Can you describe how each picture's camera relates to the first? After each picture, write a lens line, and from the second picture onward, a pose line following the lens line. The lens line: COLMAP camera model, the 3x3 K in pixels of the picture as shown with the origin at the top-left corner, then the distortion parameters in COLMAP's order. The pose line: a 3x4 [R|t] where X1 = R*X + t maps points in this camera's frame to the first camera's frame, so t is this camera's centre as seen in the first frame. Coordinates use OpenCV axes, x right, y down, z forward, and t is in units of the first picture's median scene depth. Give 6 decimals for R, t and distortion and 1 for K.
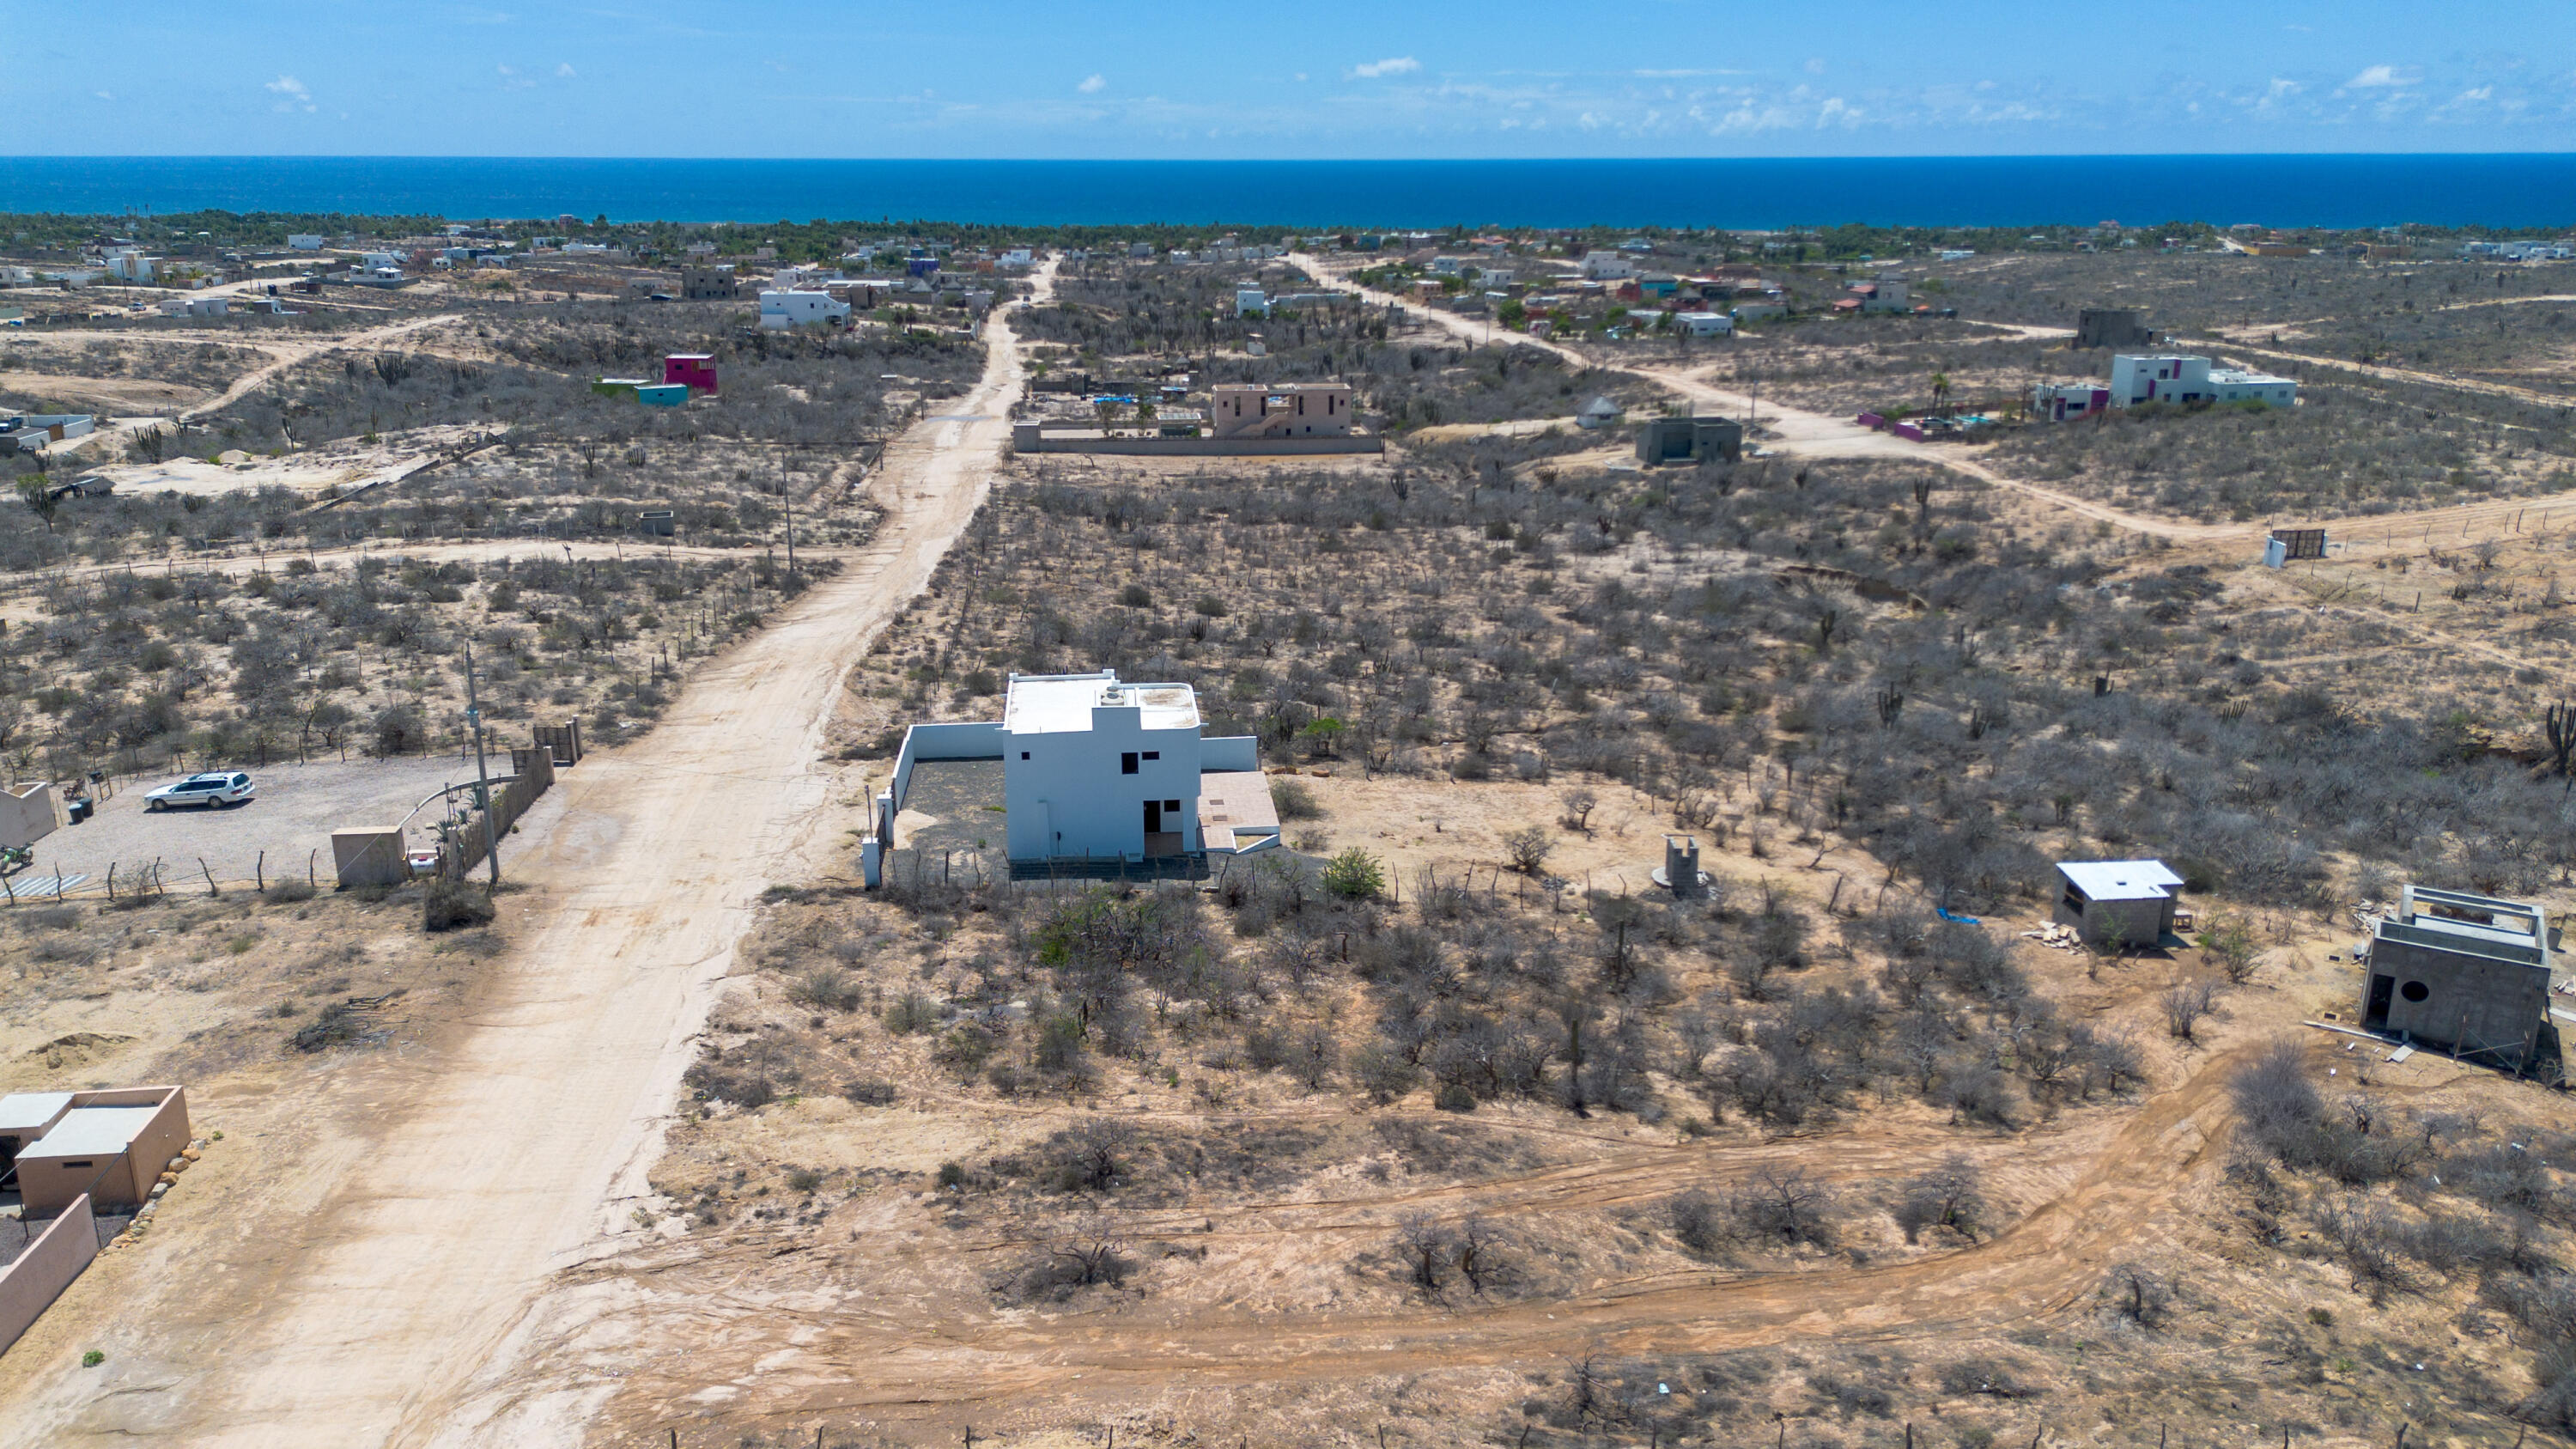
lens RADIAL K [[1861.4, 0, 1275.2], [0, 1861.4, 733.2], [0, 0, 1]] dist [0.087036, -0.102294]
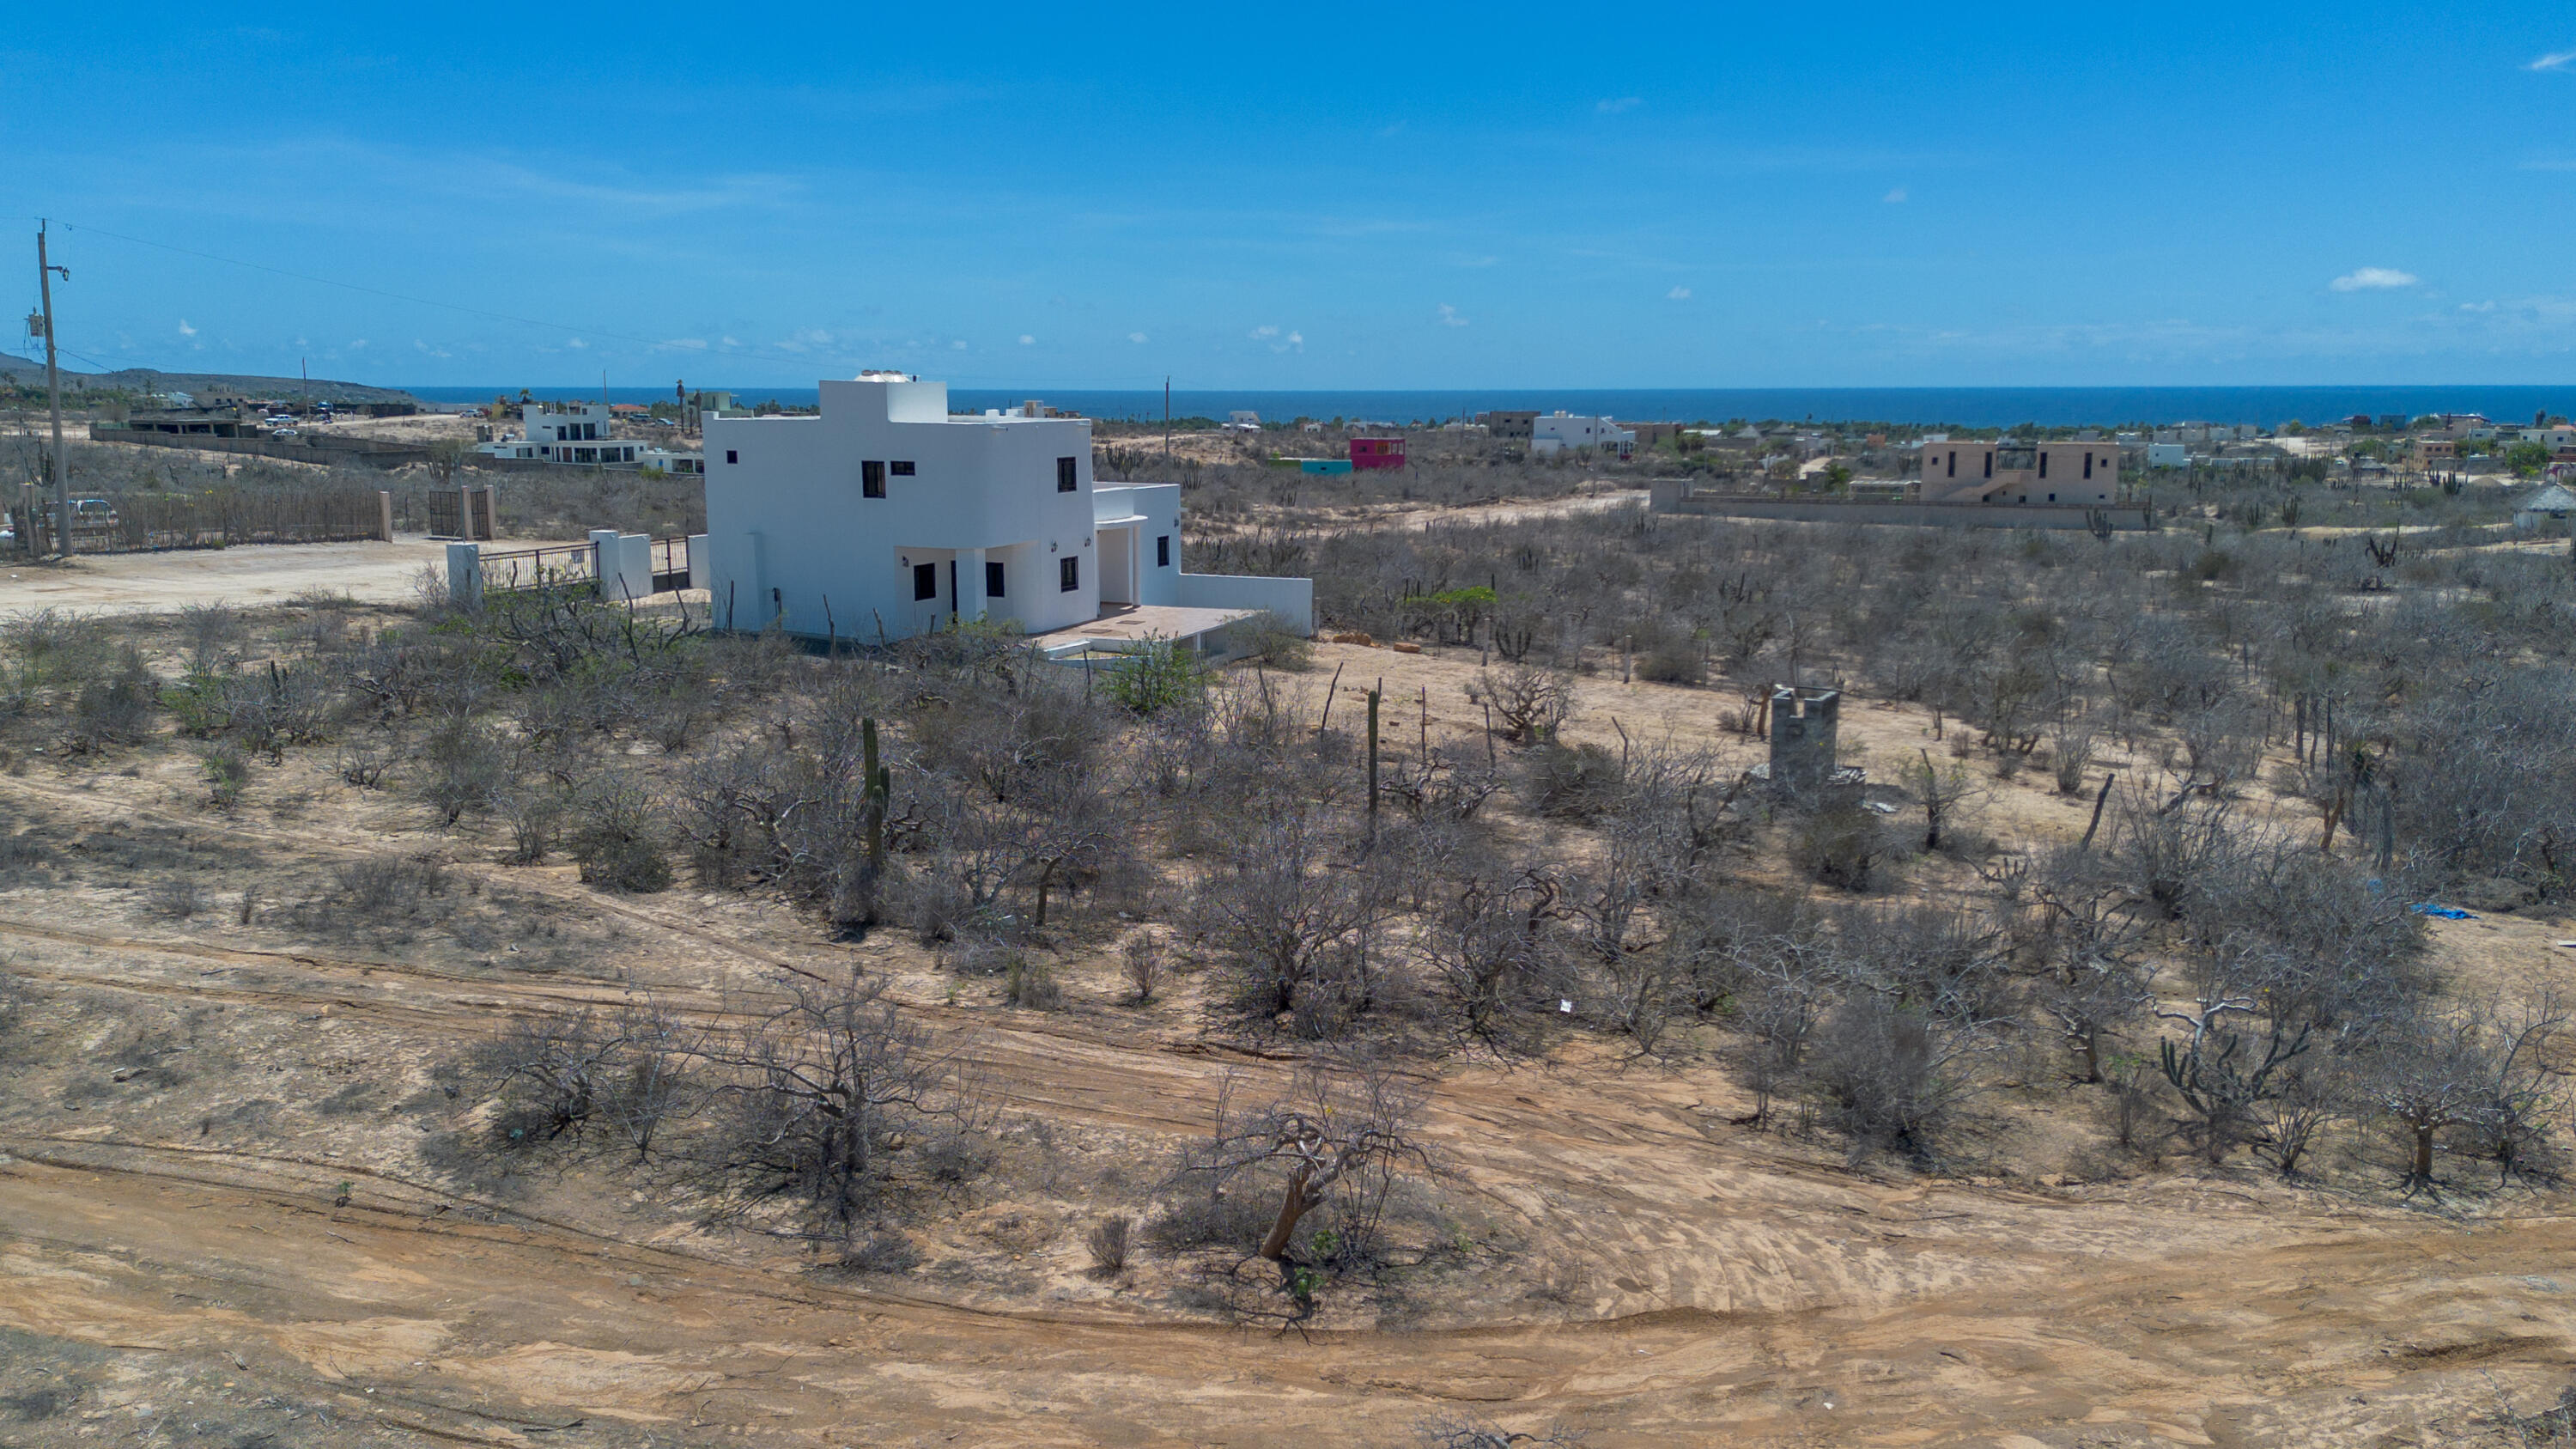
lens RADIAL K [[2008.1, 0, 1236.6], [0, 2008.1, 730.1], [0, 0, 1]] dist [0.108012, -0.154793]
pose [[0.879916, 0.083574, -0.467721, 0.201632], [-0.143411, 0.985212, -0.093756, 0.083154], [0.452969, 0.149574, 0.878890, 0.277843]]
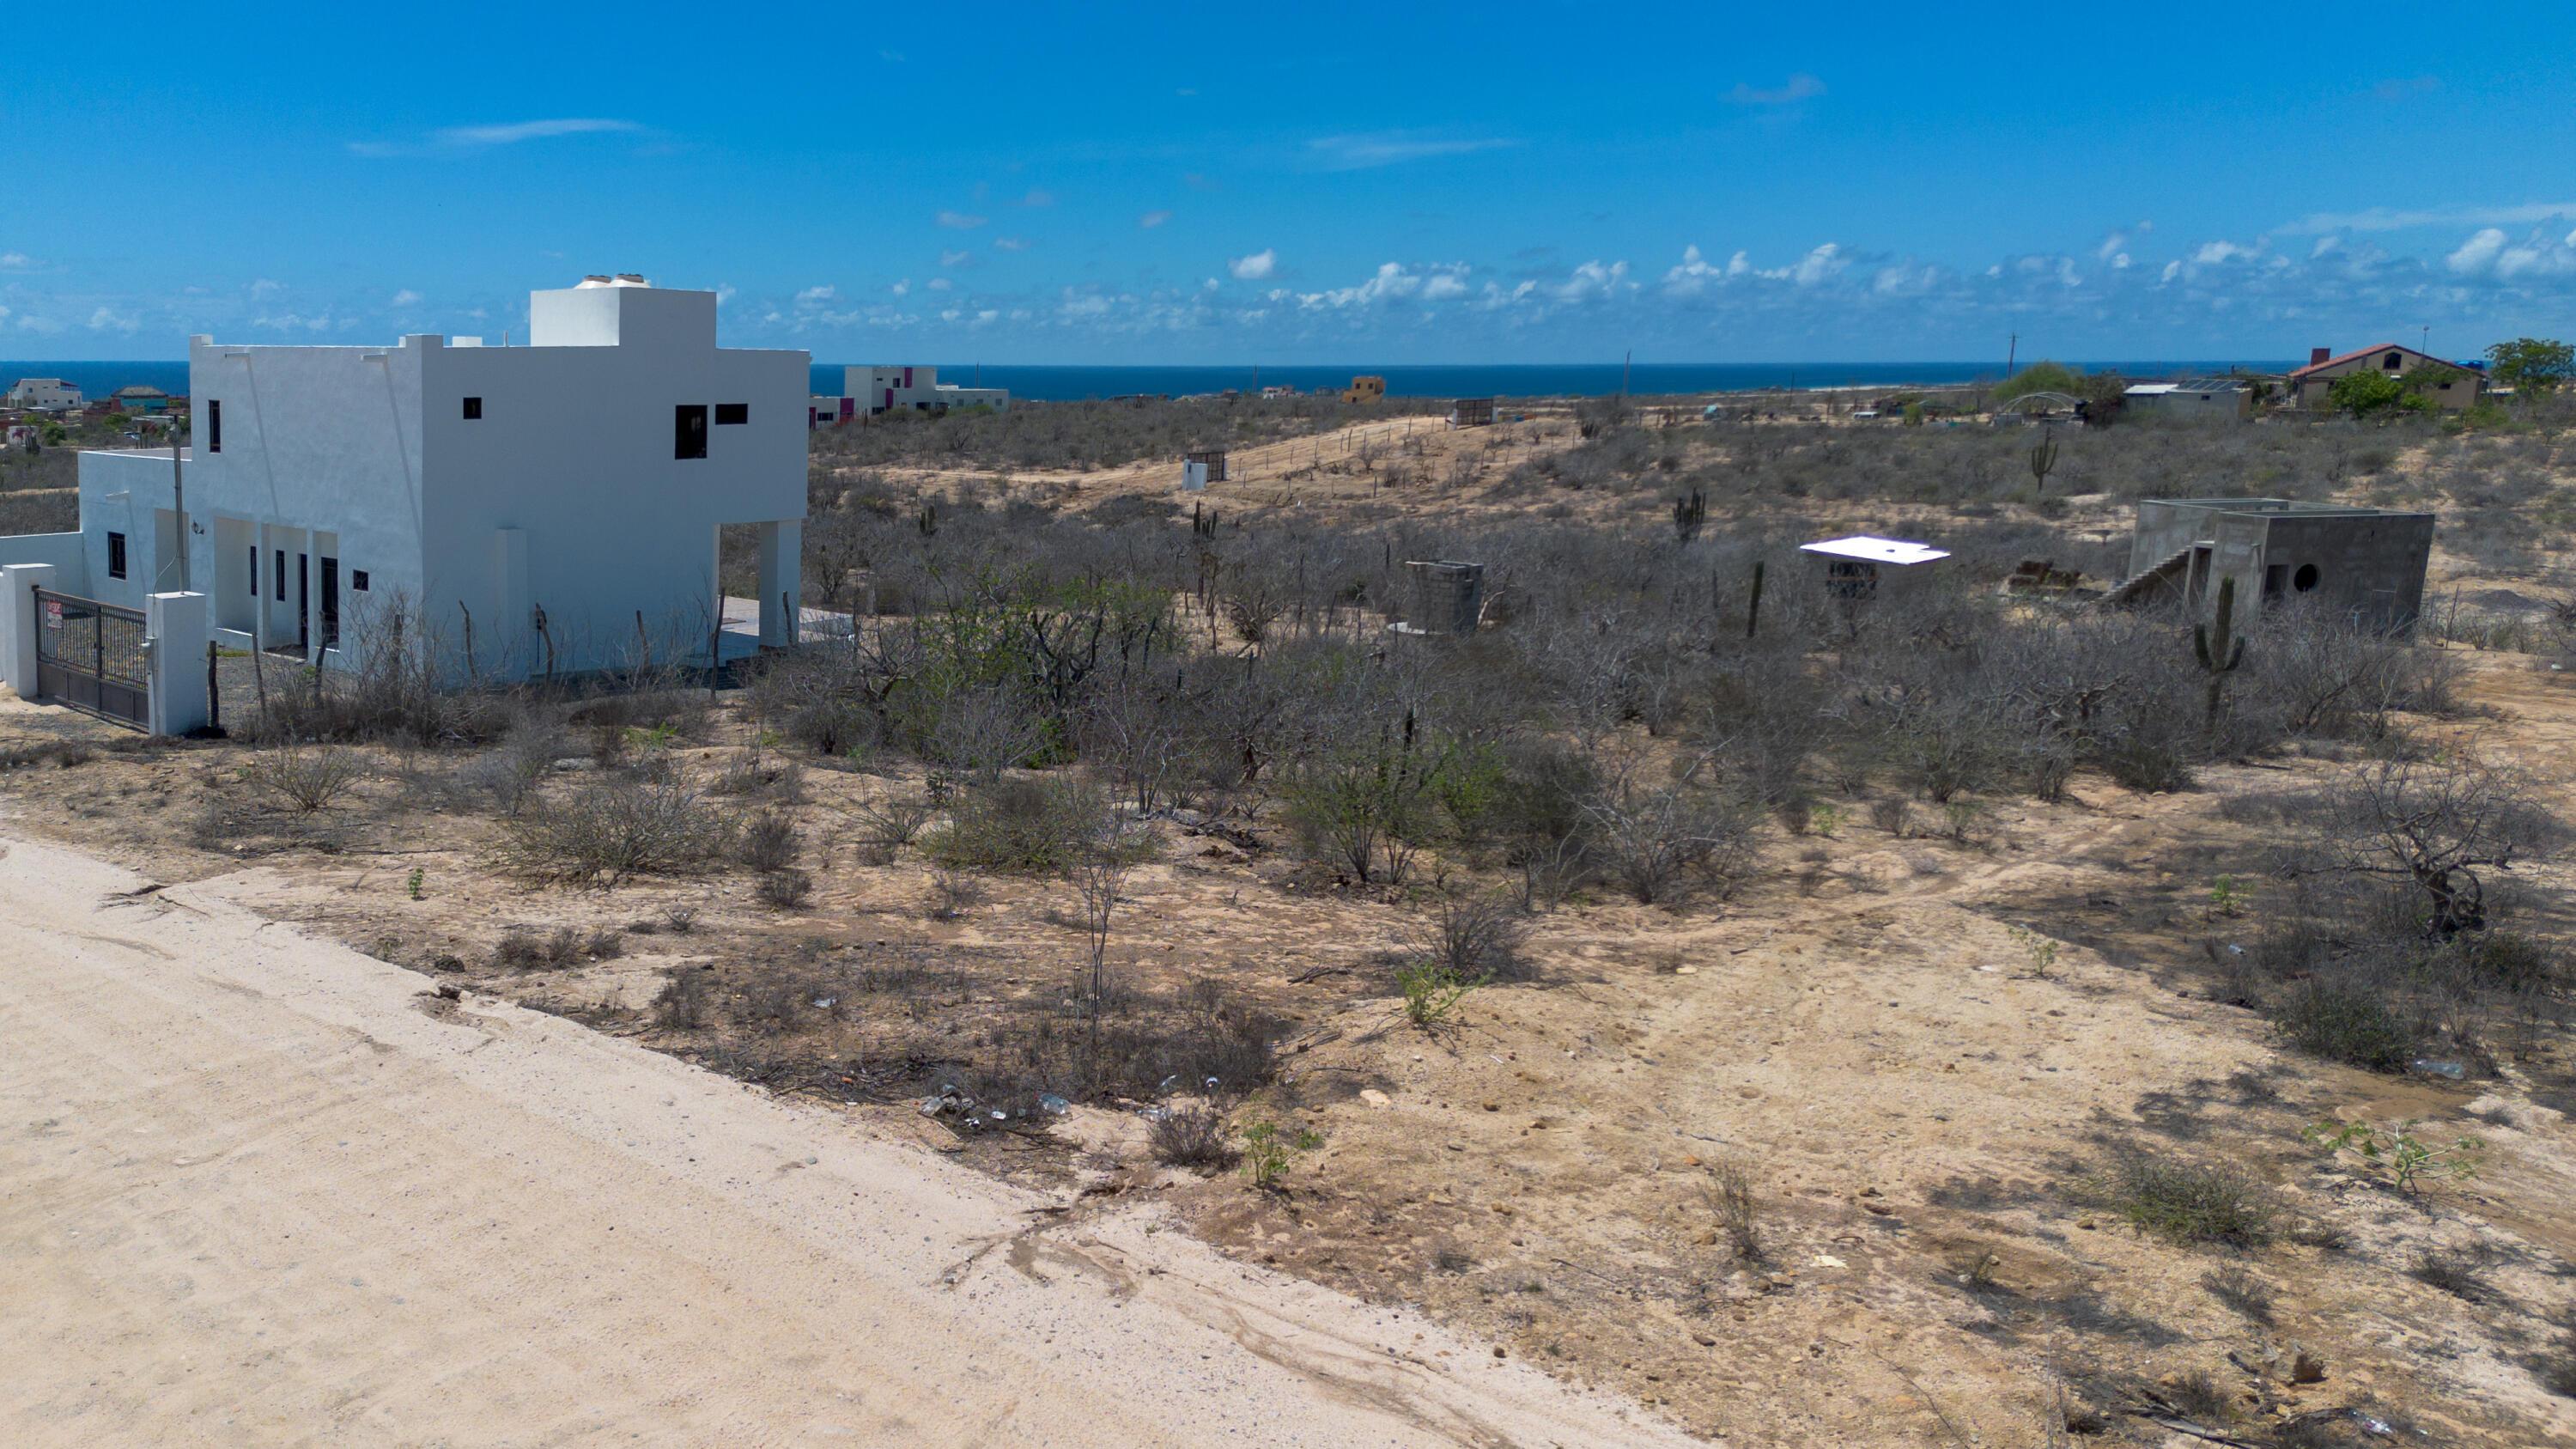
lens RADIAL K [[1918.7, 0, 1081.4], [0, 1918.7, 726.9], [0, 0, 1]] dist [0.013718, -0.004533]
pose [[0.756740, -0.113332, 0.643817, -0.175294], [0.185219, 0.981671, -0.044901, 0.069757], [-0.626928, 0.153226, 0.763861, 0.355241]]
